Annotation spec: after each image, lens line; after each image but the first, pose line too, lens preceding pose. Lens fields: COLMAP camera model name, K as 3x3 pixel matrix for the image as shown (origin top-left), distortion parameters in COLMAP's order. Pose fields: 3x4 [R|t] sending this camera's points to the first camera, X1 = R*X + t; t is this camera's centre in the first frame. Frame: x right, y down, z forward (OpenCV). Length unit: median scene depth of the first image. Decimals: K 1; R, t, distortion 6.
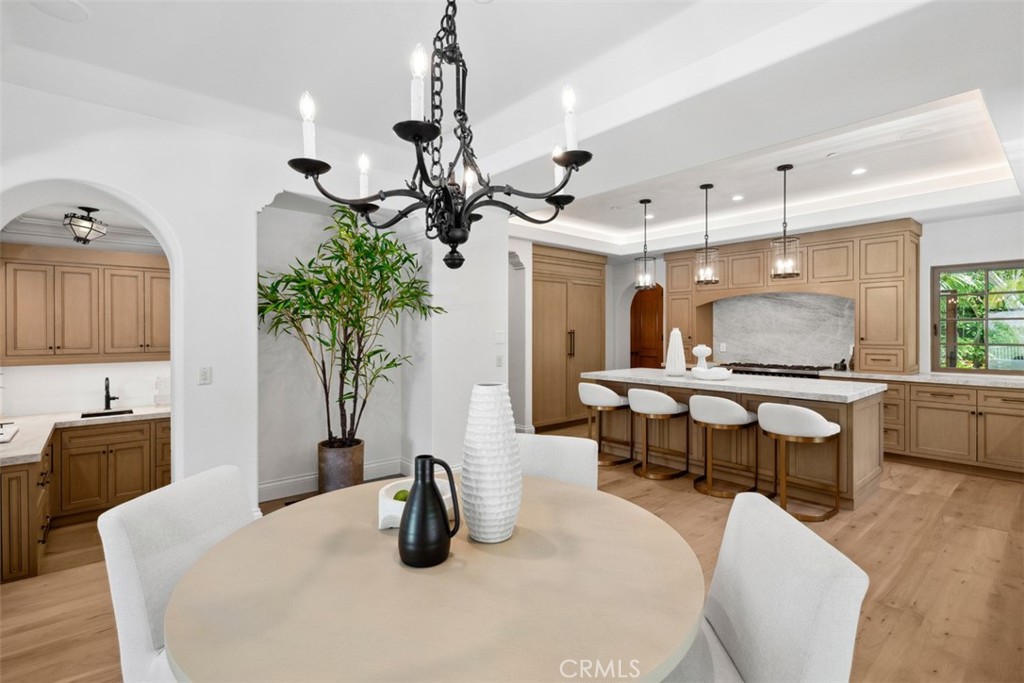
lens RADIAL K [[479.8, 0, 509.7], [0, 479.8, 332.5], [0, 0, 1]] dist [0.001847, 0.000172]
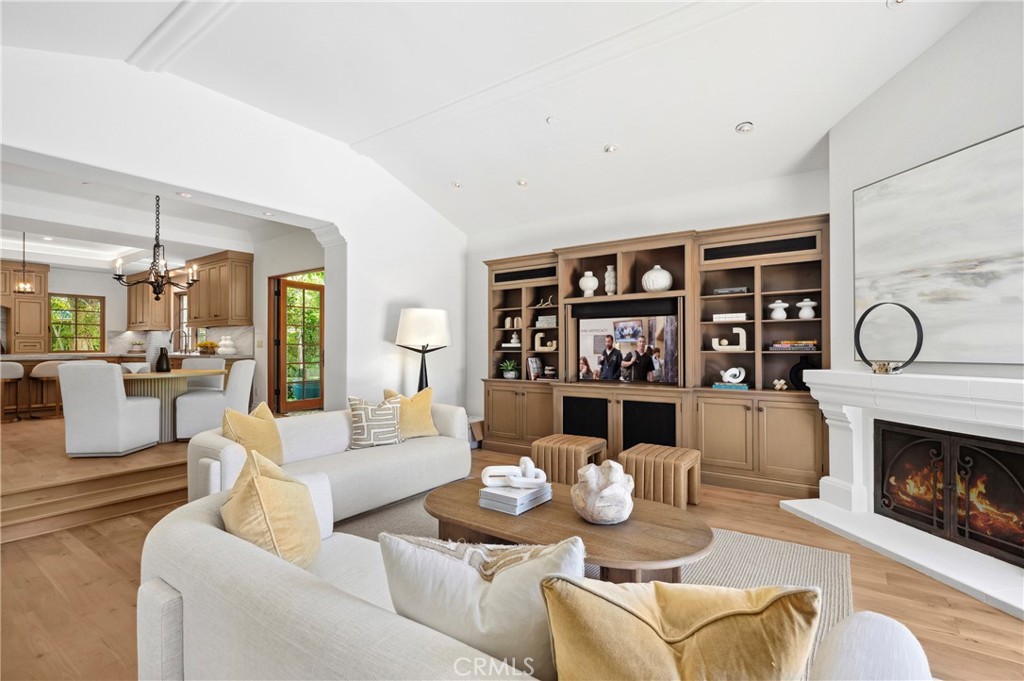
lens RADIAL K [[469.2, 0, 512.0], [0, 469.2, 340.5], [0, 0, 1]] dist [-0.001543, 0.000277]
pose [[-0.239845, 0.014444, 0.970704, -1.182468], [0.004735, 0.999895, -0.013709, 0.067221], [-0.970800, 0.001308, -0.239888, -0.231211]]
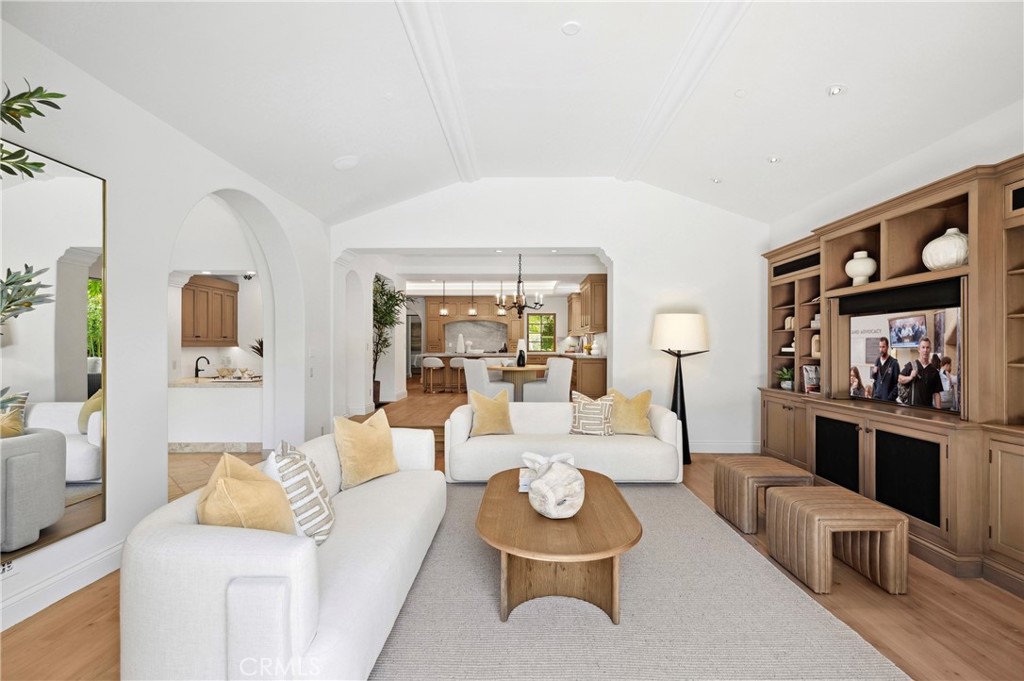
lens RADIAL K [[475.1, 0, 513.2], [0, 475.1, 343.3], [0, 0, 1]] dist [0.000927, 0.000594]
pose [[0.666778, 0.006214, 0.745230, -1.173720], [0.001195, 0.999955, -0.009407, 0.057795], [-0.745255, 0.007163, 0.666741, -0.730291]]
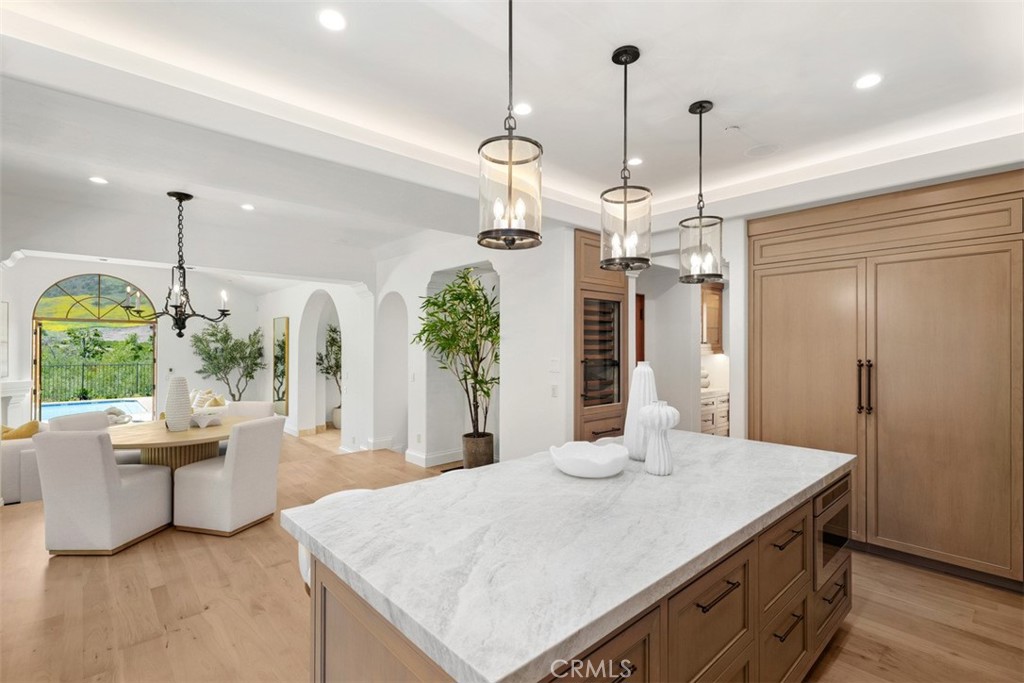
lens RADIAL K [[475.1, 0, 513.2], [0, 475.1, 344.3], [0, 0, 1]] dist [0.000927, 0.000594]
pose [[0.024393, -0.005251, -0.999689, 0.789535], [-0.003468, 0.999980, -0.005337, -0.022390], [0.999696, 0.003597, 0.024374, 0.809968]]
